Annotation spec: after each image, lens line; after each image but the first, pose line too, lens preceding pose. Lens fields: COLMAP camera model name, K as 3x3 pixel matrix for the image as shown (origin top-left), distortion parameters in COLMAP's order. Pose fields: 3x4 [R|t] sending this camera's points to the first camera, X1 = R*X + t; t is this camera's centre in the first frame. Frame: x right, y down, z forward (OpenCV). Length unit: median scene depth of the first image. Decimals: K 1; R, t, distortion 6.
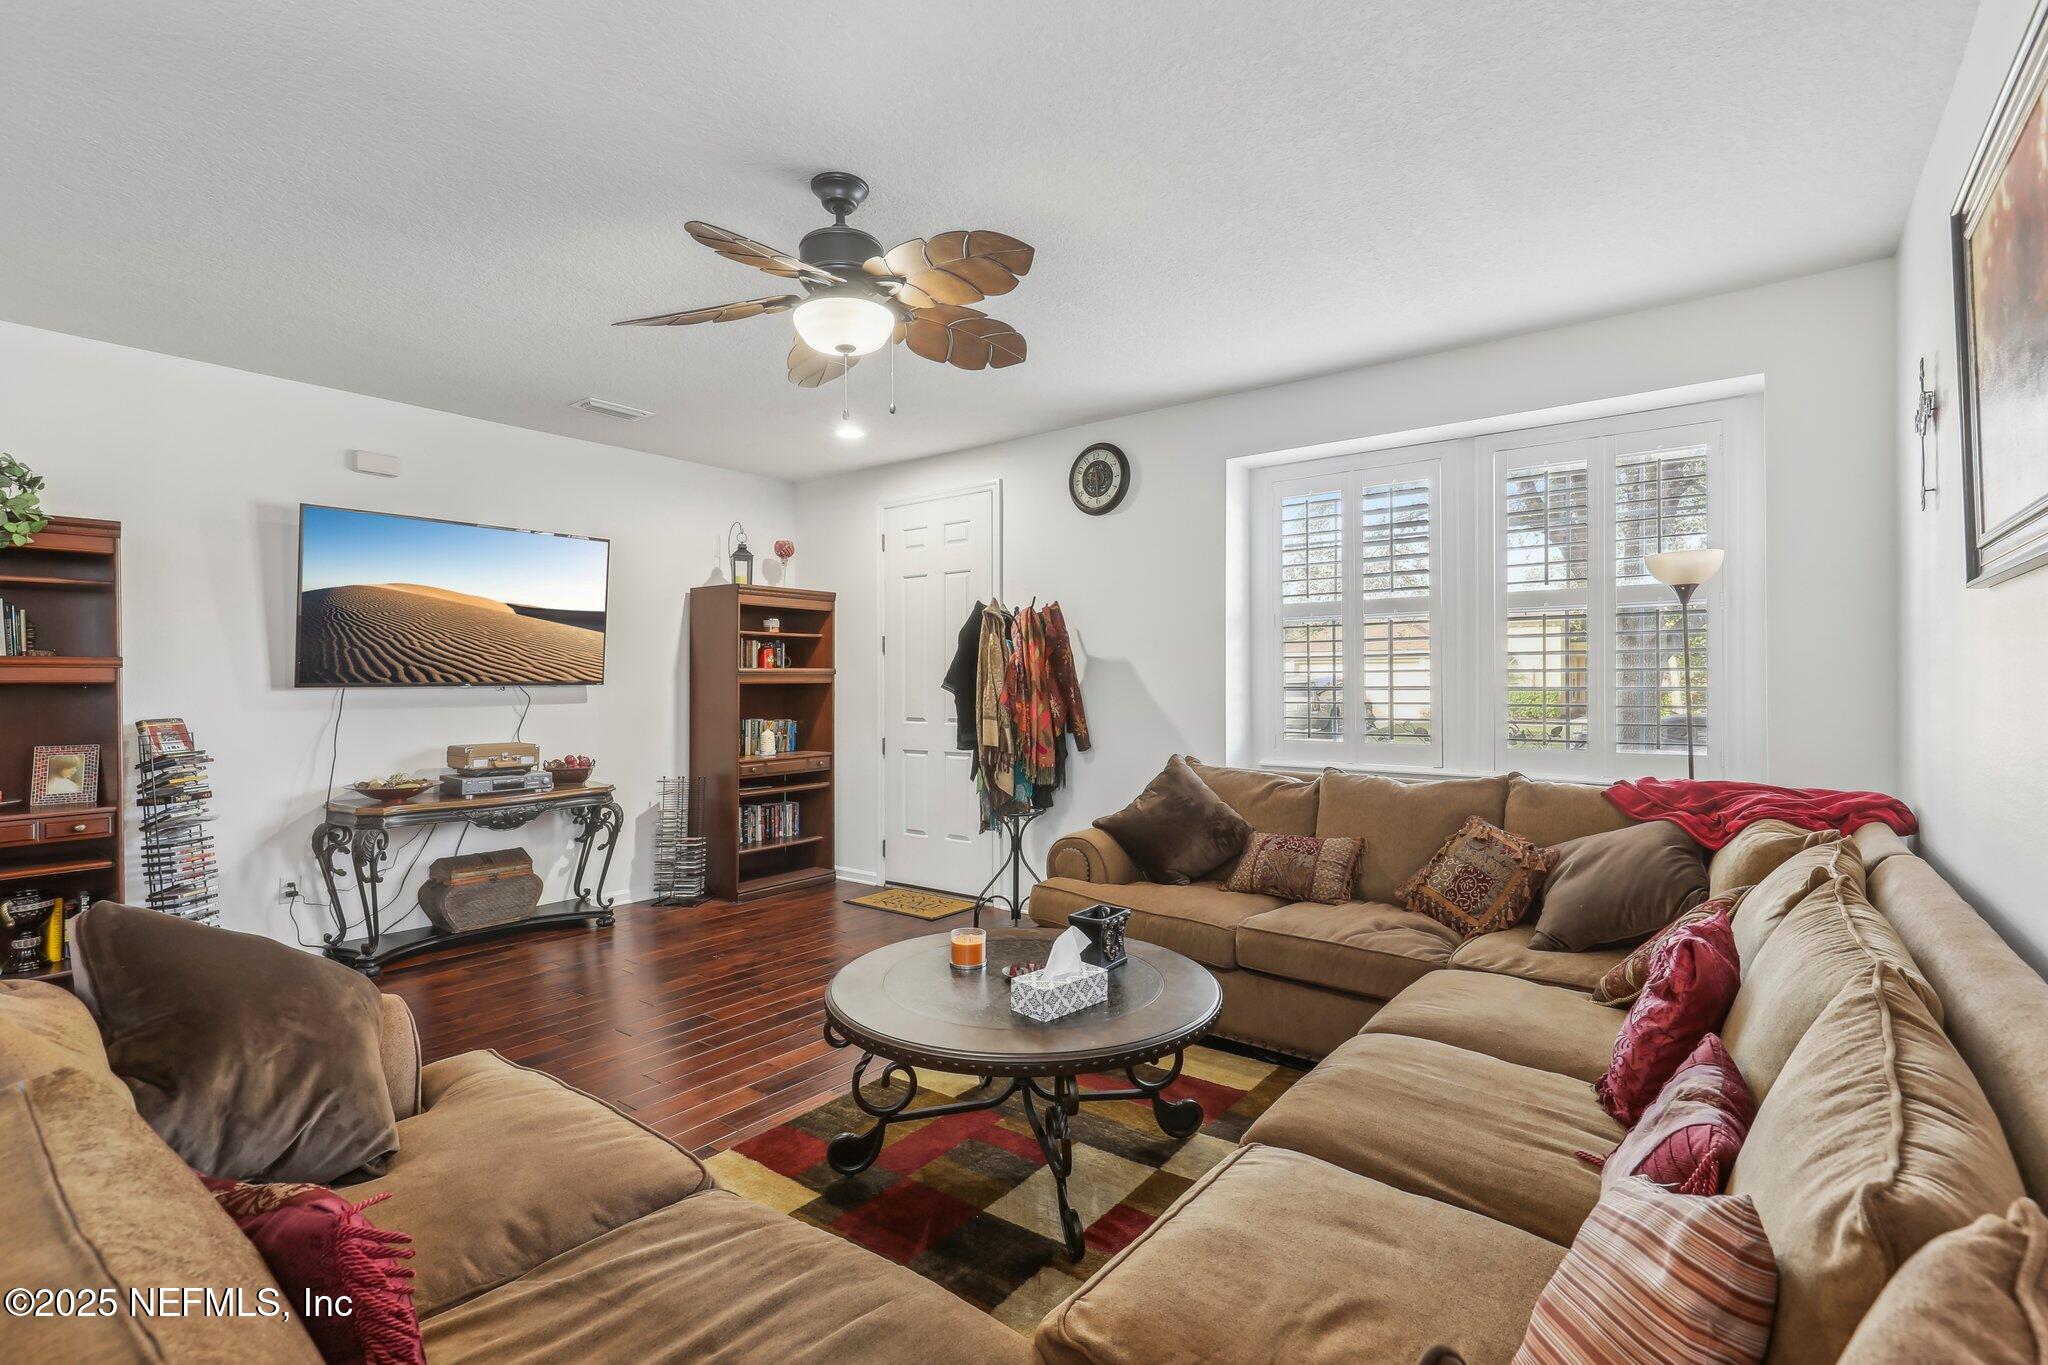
lens RADIAL K [[944.0, 0, 1024.0], [0, 944.0, 682.5], [0, 0, 1]] dist [-0.001578, -0.000109]
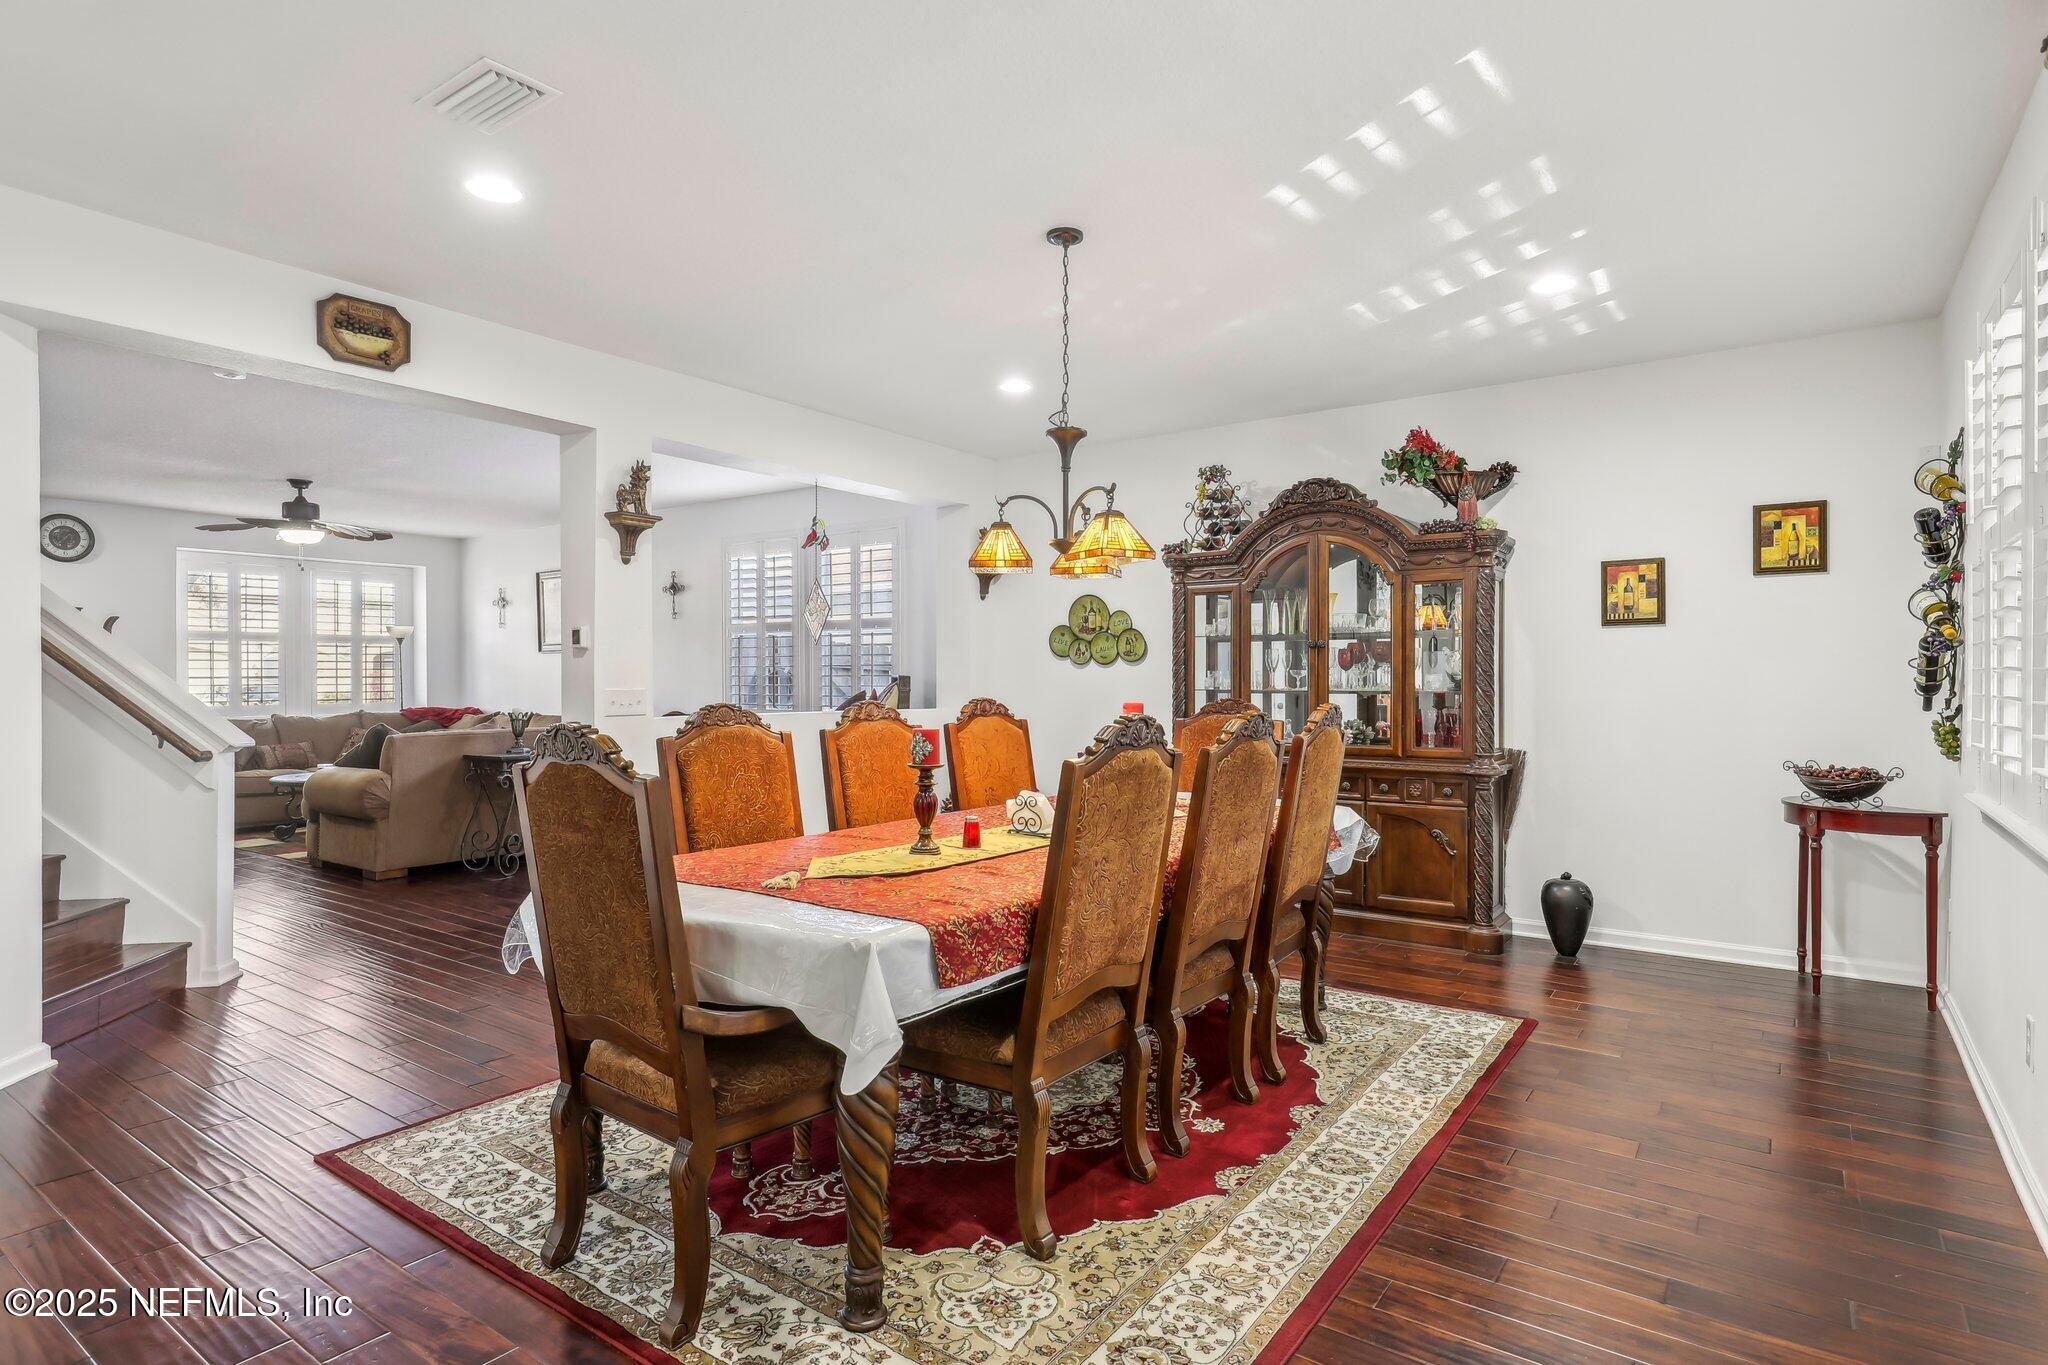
lens RADIAL K [[1071.1, 0, 1024.0], [0, 1071.1, 682.5], [0, 0, 1]] dist [-0.004314, -0.000485]
pose [[-0.021116, -0.000824, 0.999777, -1.684415], [-0.001505, 0.999999, 0.000793, 0.012773], [-0.999776, -0.001488, -0.021117, -0.509661]]
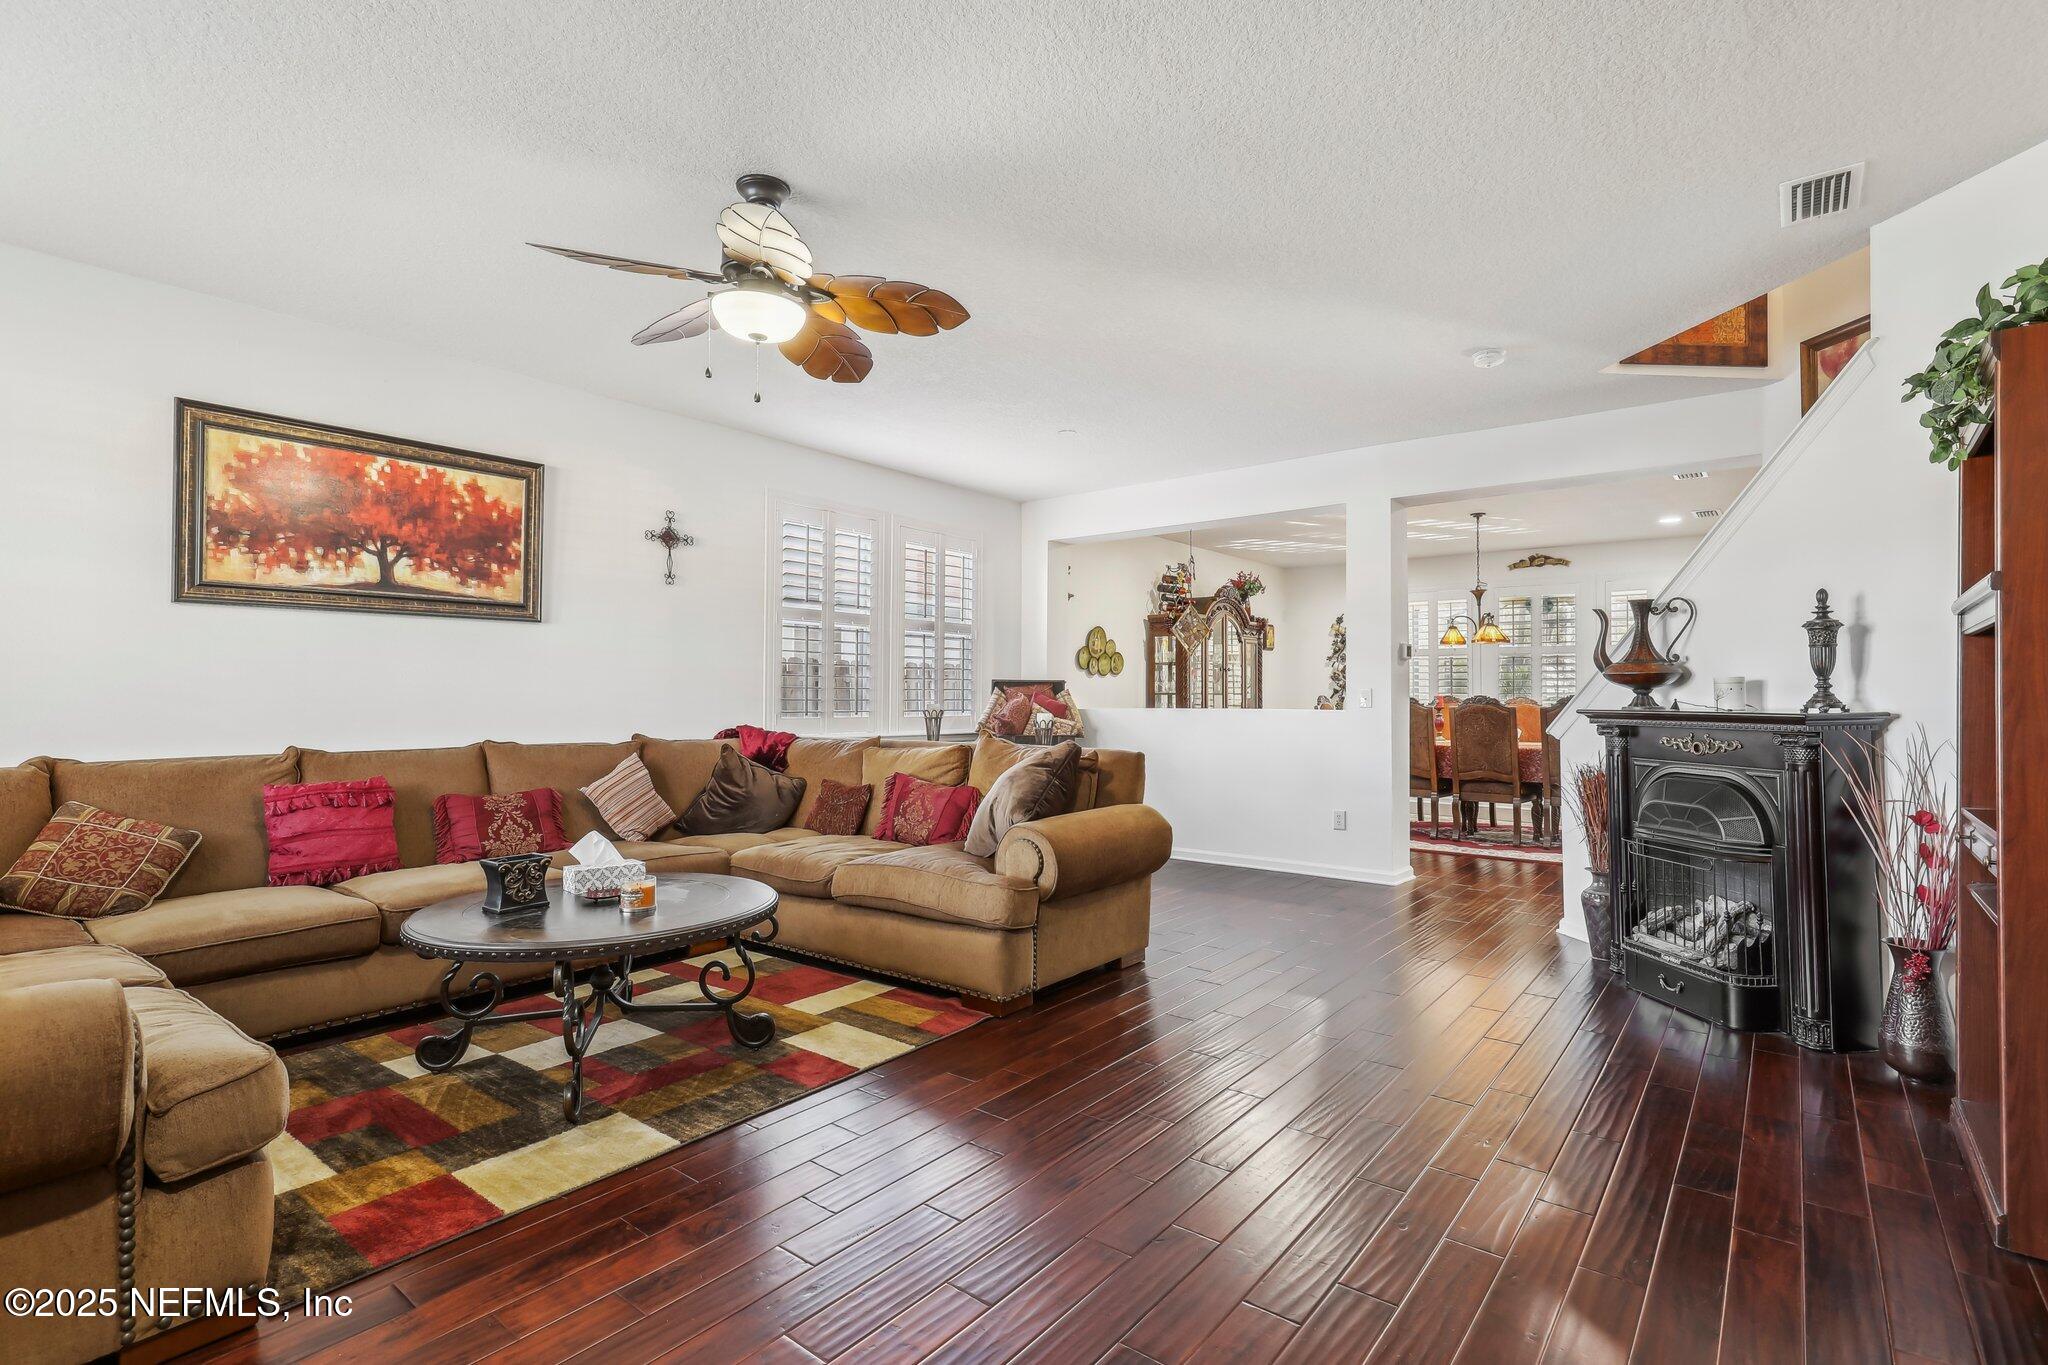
lens RADIAL K [[970.7, 0, 1024.0], [0, 970.7, 682.5], [0, 0, 1]] dist [-0.002321, -0.000311]
pose [[-0.999863, -0.000160, 0.016577, -0.261376], [-0.000390, 0.999904, -0.013849, 0.030649], [-0.016573, -0.013854, -0.999767, 1.123710]]
